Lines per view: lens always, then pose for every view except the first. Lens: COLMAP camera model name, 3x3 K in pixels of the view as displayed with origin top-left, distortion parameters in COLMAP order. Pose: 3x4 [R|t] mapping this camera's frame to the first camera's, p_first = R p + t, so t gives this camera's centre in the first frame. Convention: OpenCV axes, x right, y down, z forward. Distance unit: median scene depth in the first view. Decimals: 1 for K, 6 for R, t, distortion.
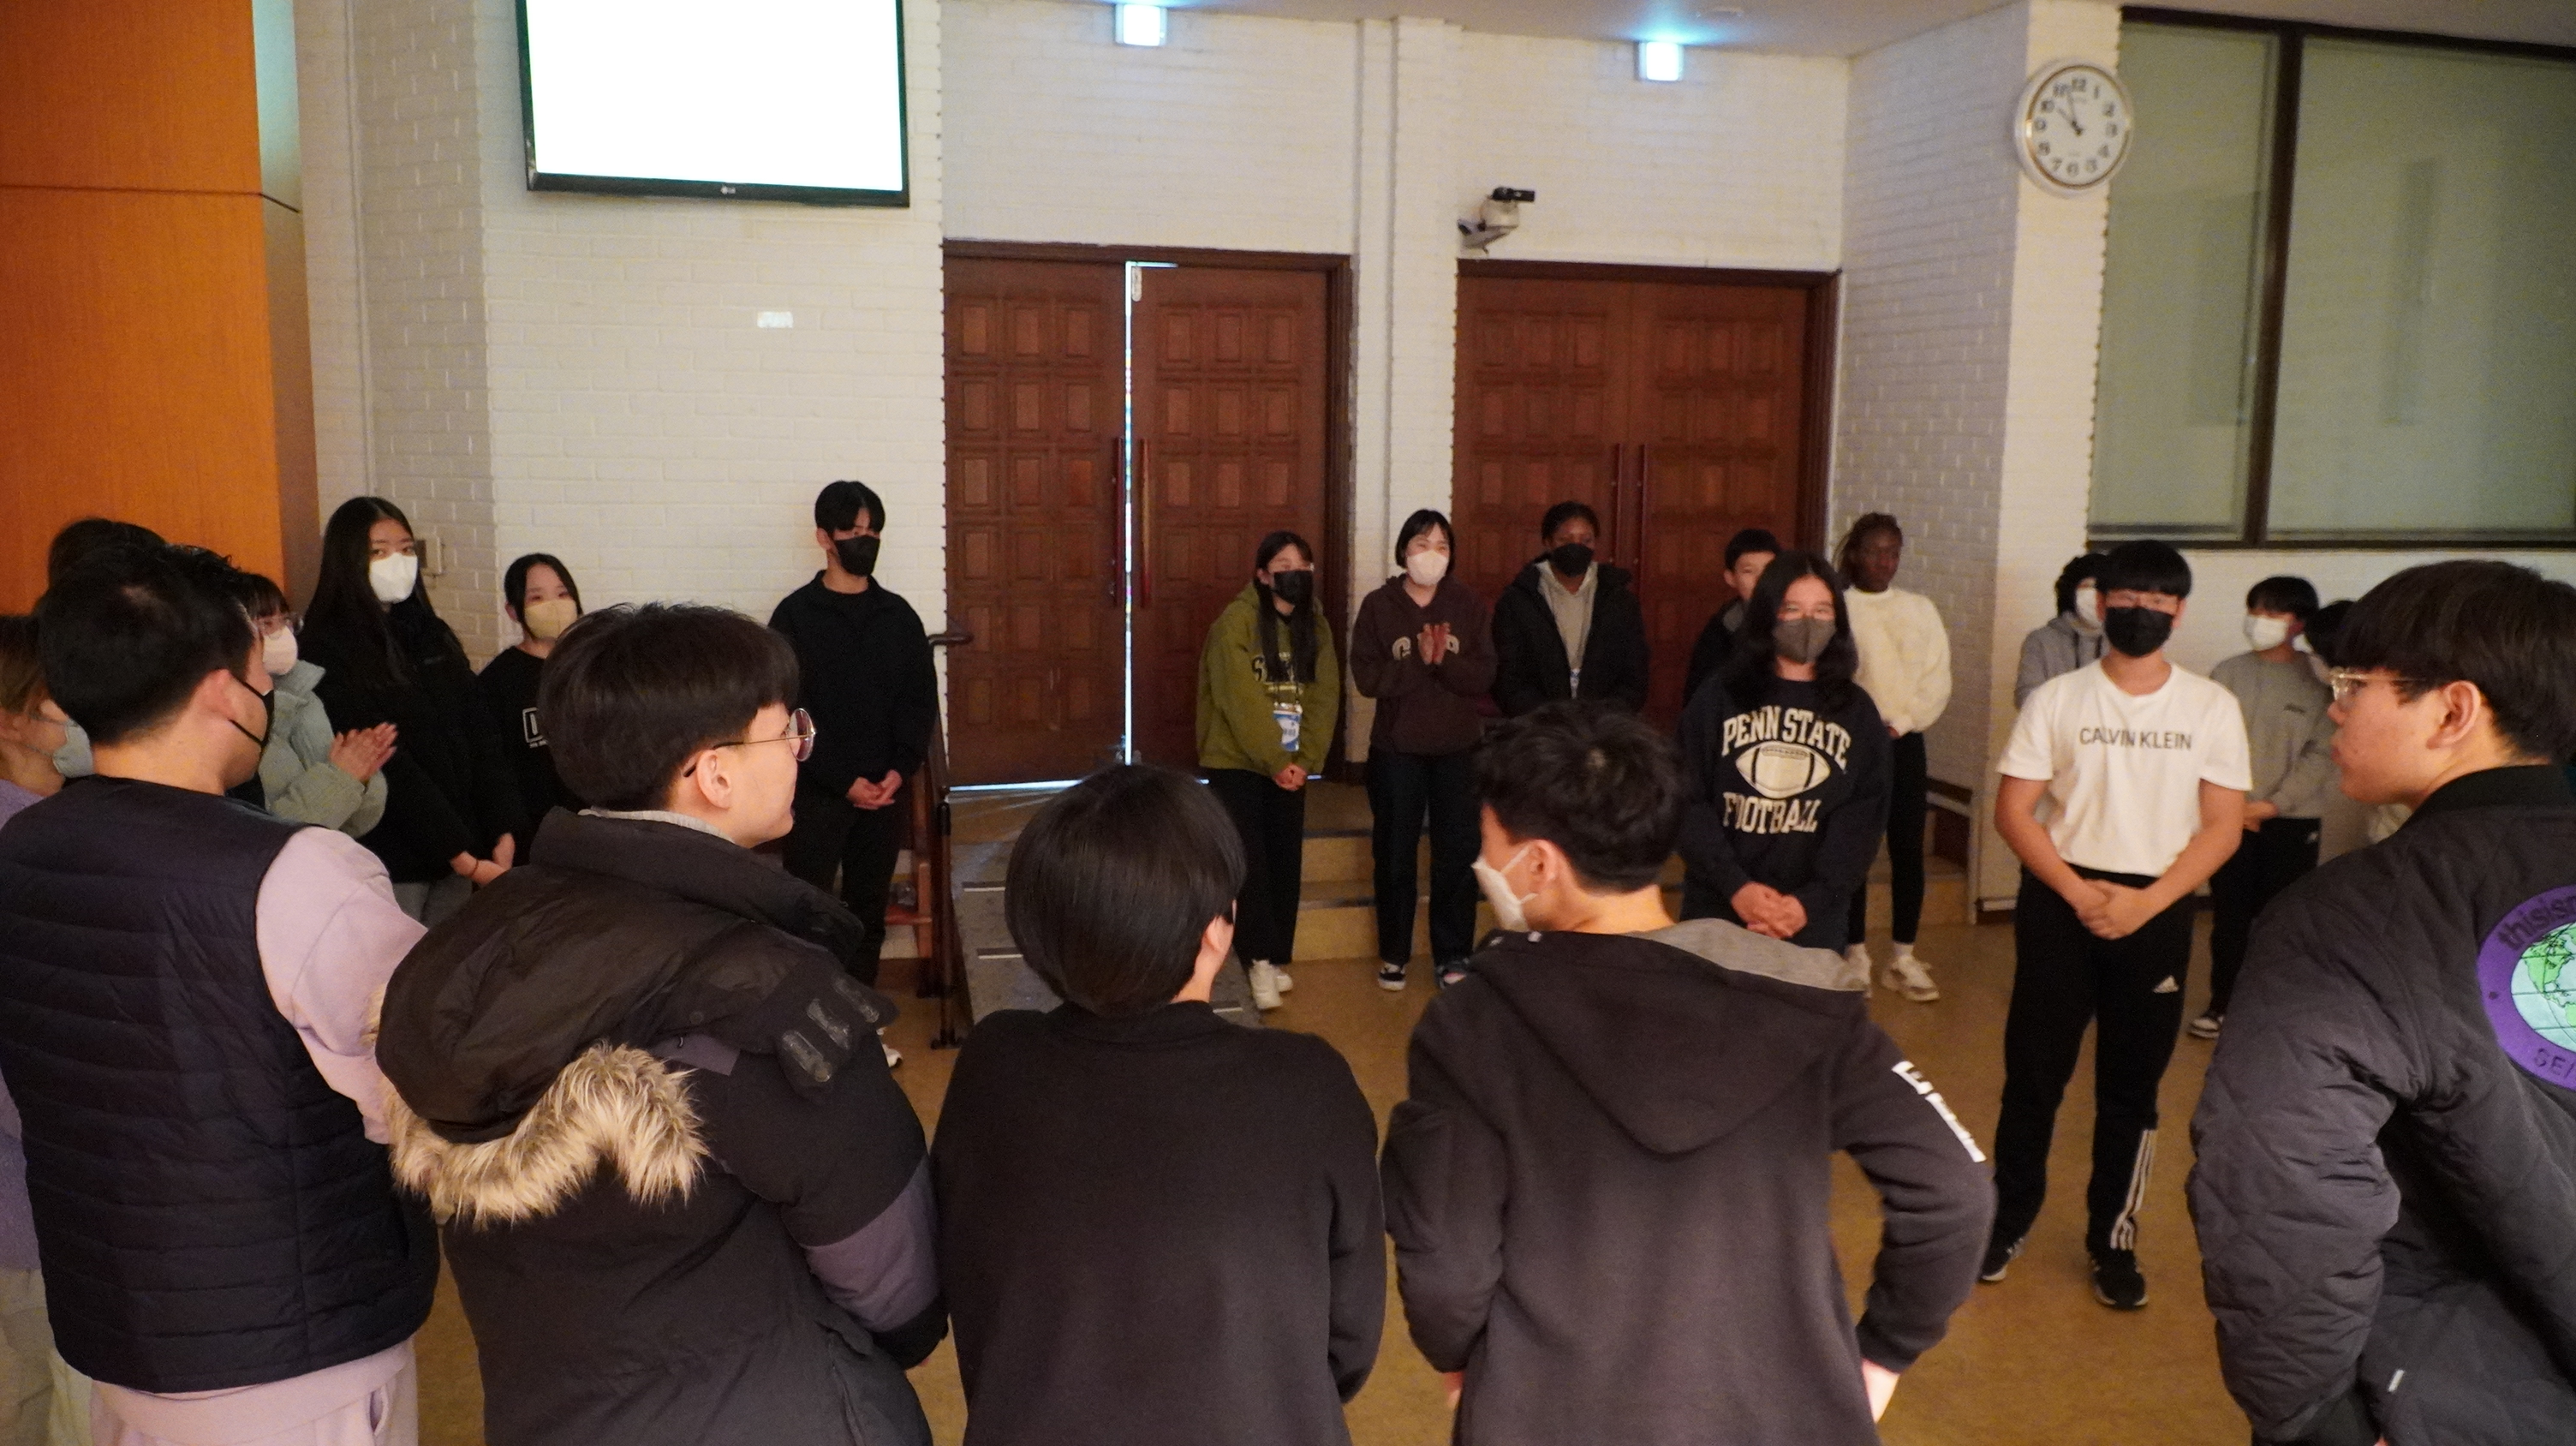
lens RADIAL K [[2007.7, 0, 1296.9], [0, 2007.7, 716.9], [0, 0, 1]] dist [-0.004521, -0.017306]
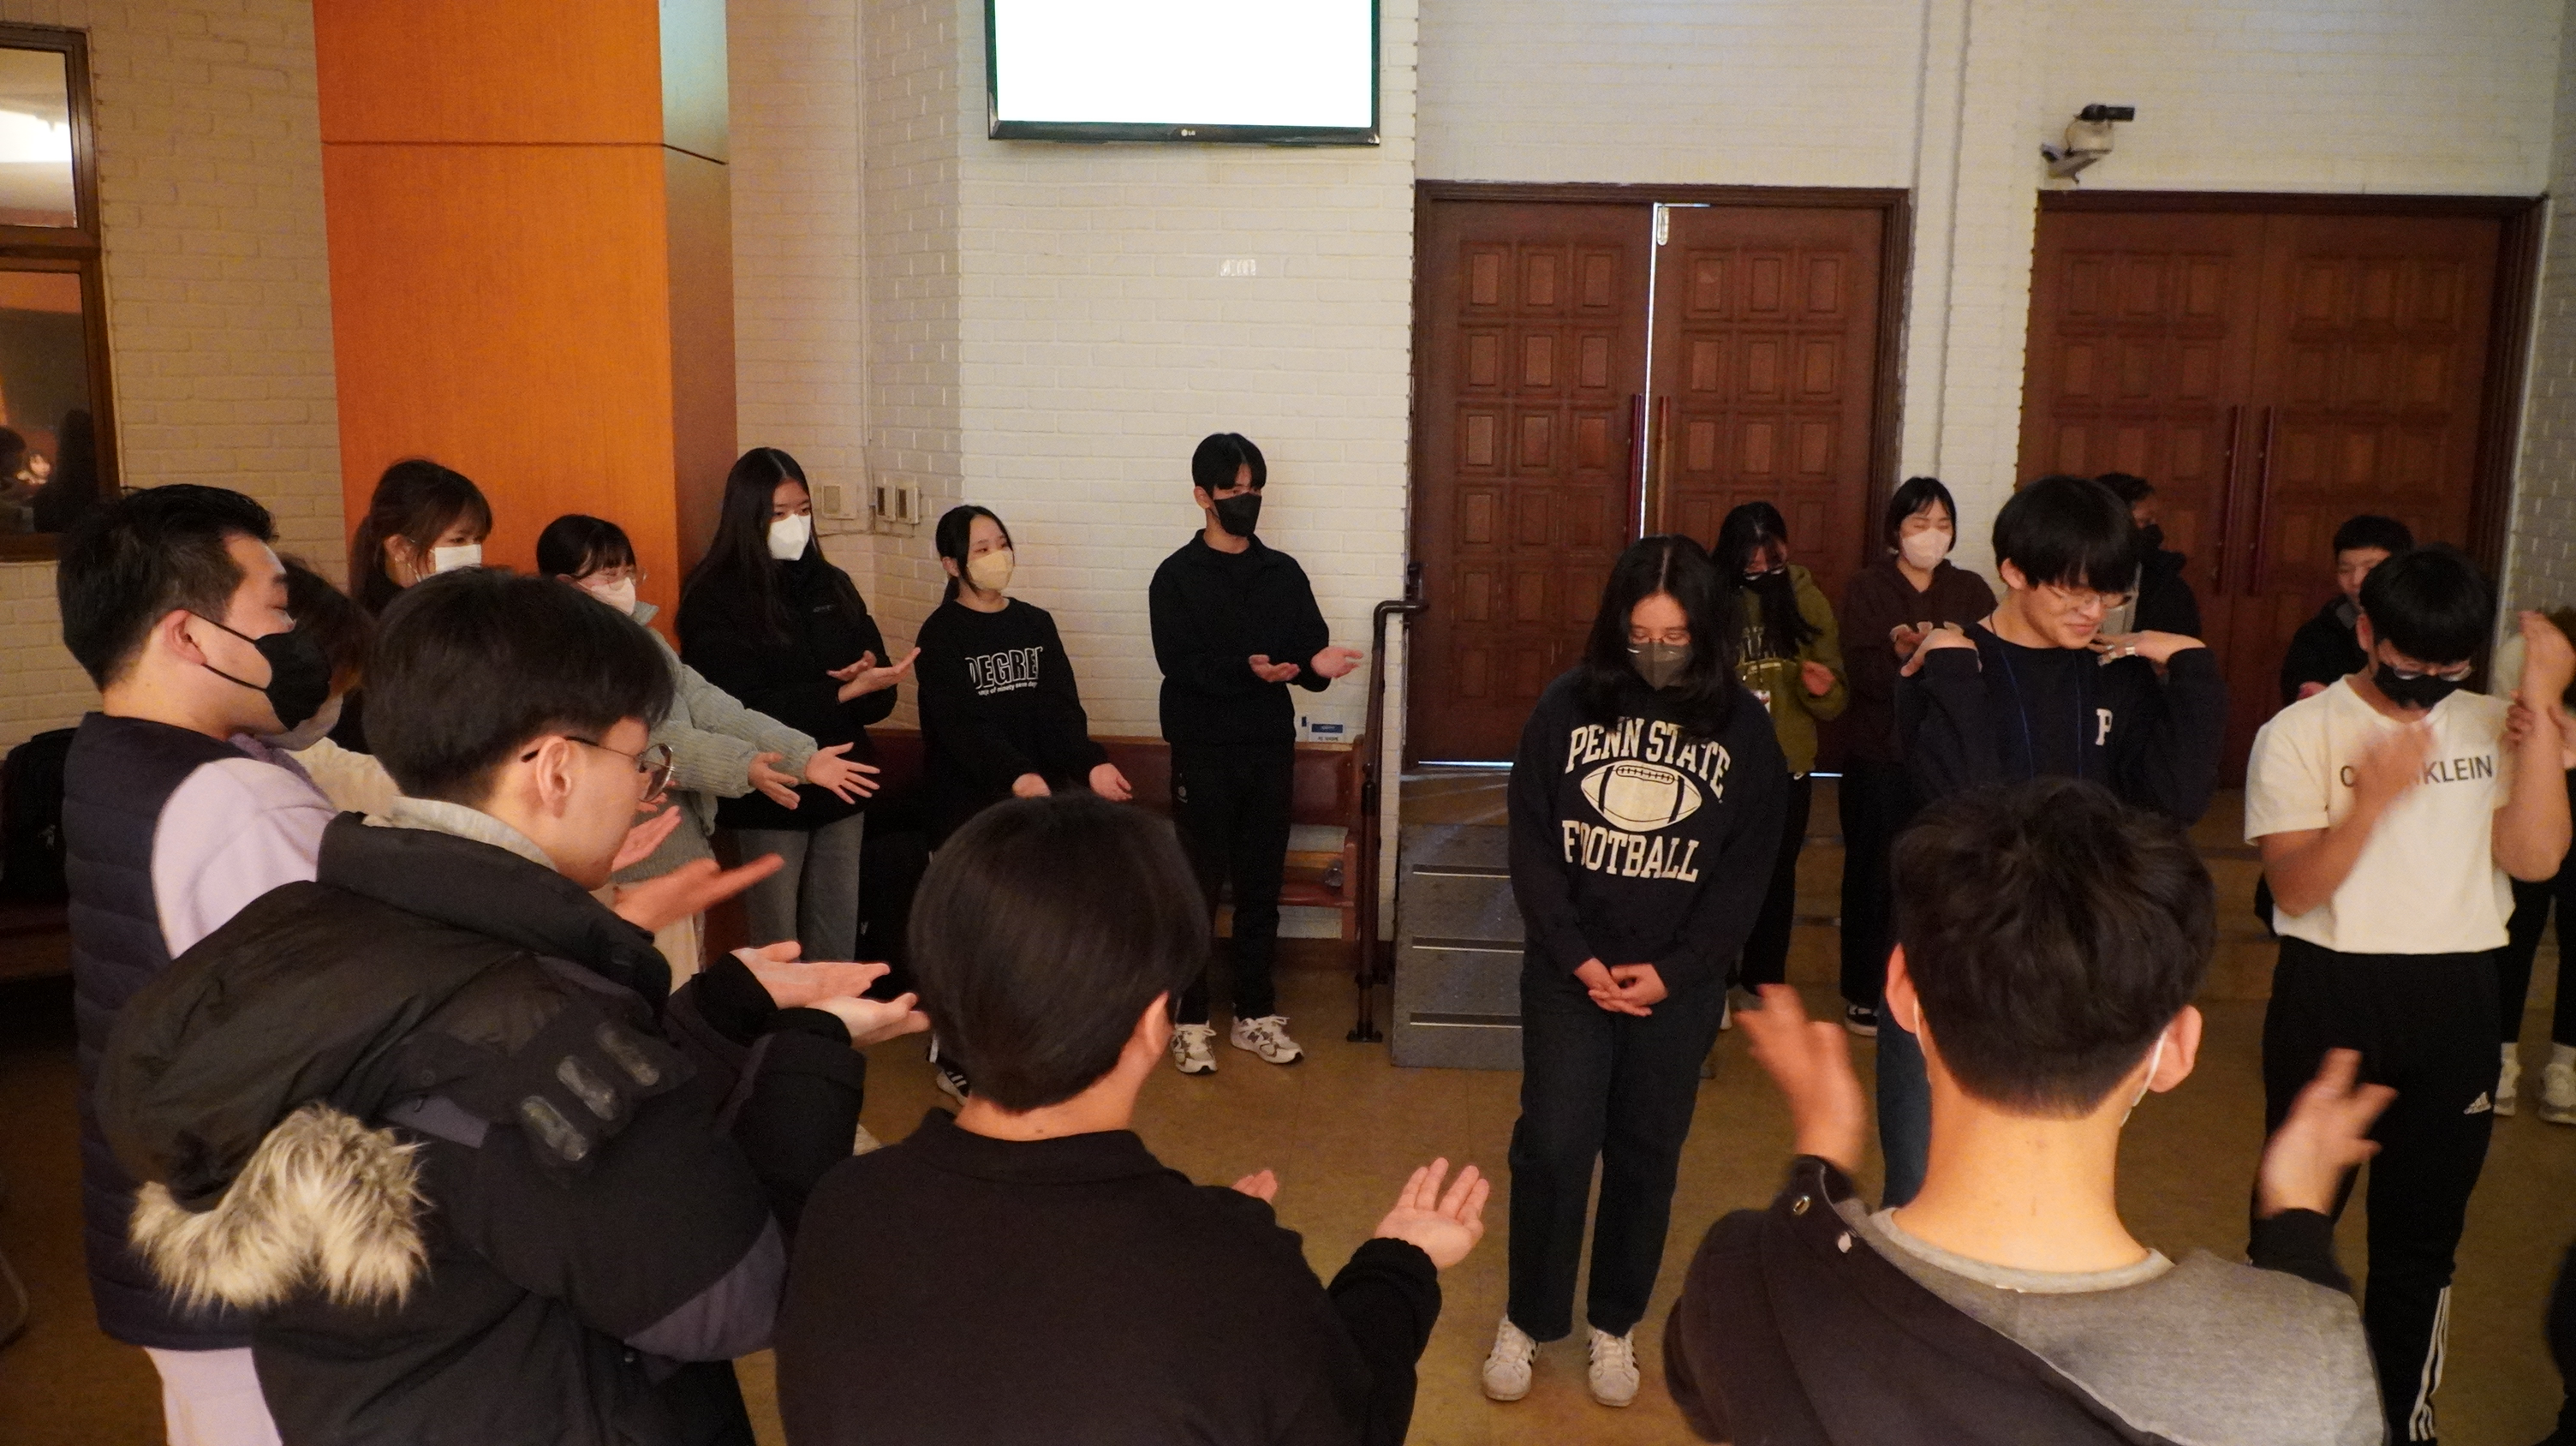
lens RADIAL K [[2007.7, 0, 1296.9], [0, 2007.7, 716.9], [0, 0, 1]] dist [-0.004521, -0.017306]
pose [[0.944773, 0.057826, -0.322585, 0.070863], [-0.051686, 0.998283, 0.027575, -0.008789], [0.323625, -0.009379, 0.946139, 0.076729]]
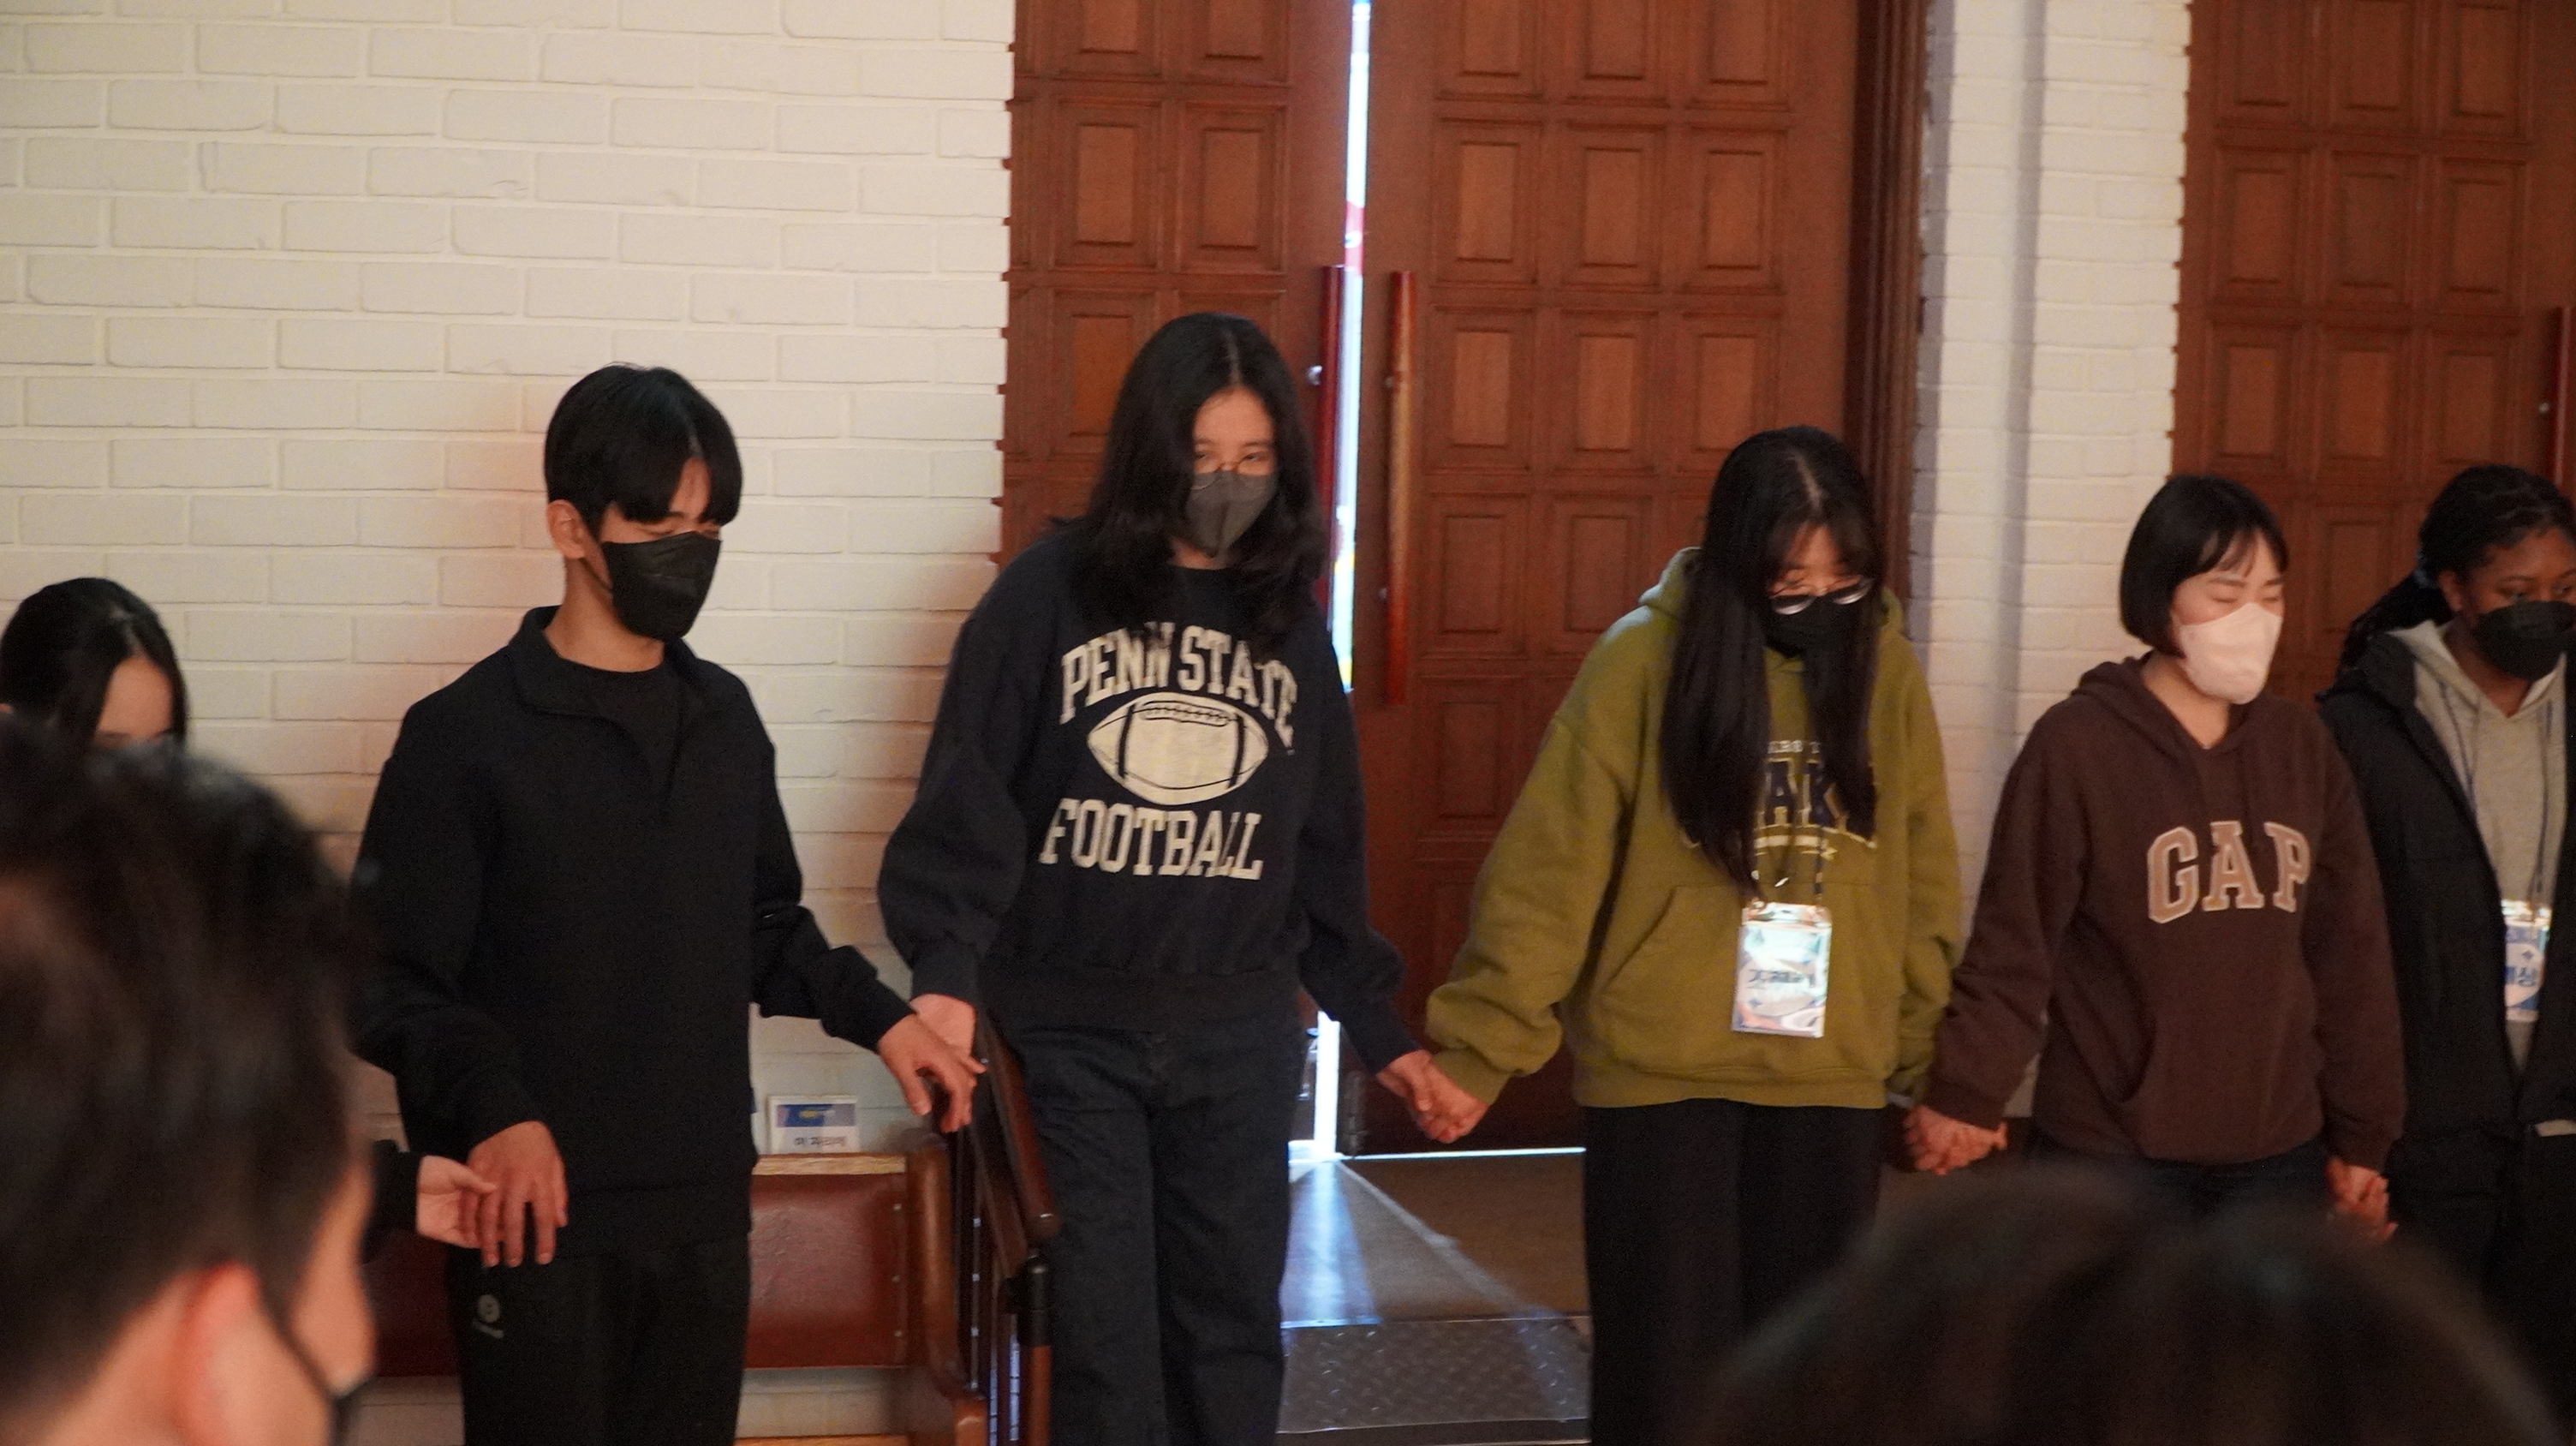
lens RADIAL K [[4472.2, 0, 1290.0], [0, 4472.2, 725.4], [0, 0, 1]] dist [-0.198580, 0.028728]
pose [[0.999882, 0.015163, 0.002571, -0.099556], [-0.015057, 0.999198, -0.037109, -0.018739], [-0.003131, 0.037066, 0.999308, 0.142822]]
